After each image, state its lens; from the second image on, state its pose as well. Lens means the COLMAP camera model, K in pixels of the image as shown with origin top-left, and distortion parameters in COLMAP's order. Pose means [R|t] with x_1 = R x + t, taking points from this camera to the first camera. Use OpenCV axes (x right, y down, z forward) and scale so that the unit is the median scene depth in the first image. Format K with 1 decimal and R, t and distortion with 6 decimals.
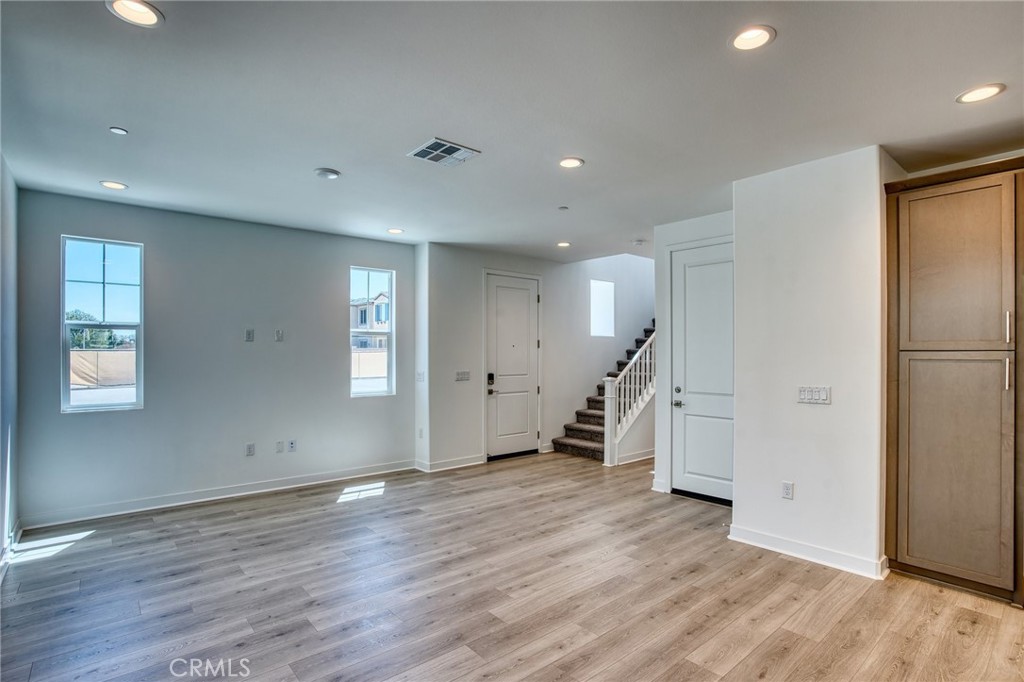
lens RADIAL K [[498.2, 0, 518.7], [0, 498.2, 359.9], [0, 0, 1]] dist [-0.002852, -0.000086]
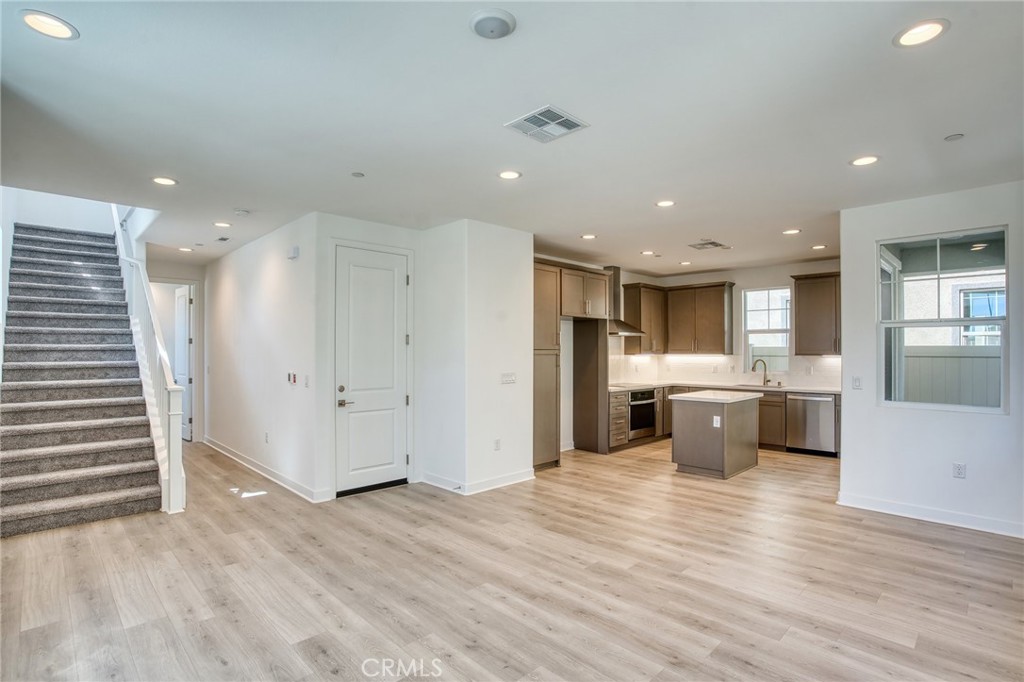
lens RADIAL K [[498.2, 0, 518.7], [0, 498.2, 359.9], [0, 0, 1]] dist [-0.002852, -0.000086]
pose [[-0.080326, 0.000311, 0.996769, -0.790508], [-0.000417, 1.000000, -0.000345, 0.008835], [-0.996769, -0.000443, -0.080326, 0.882280]]
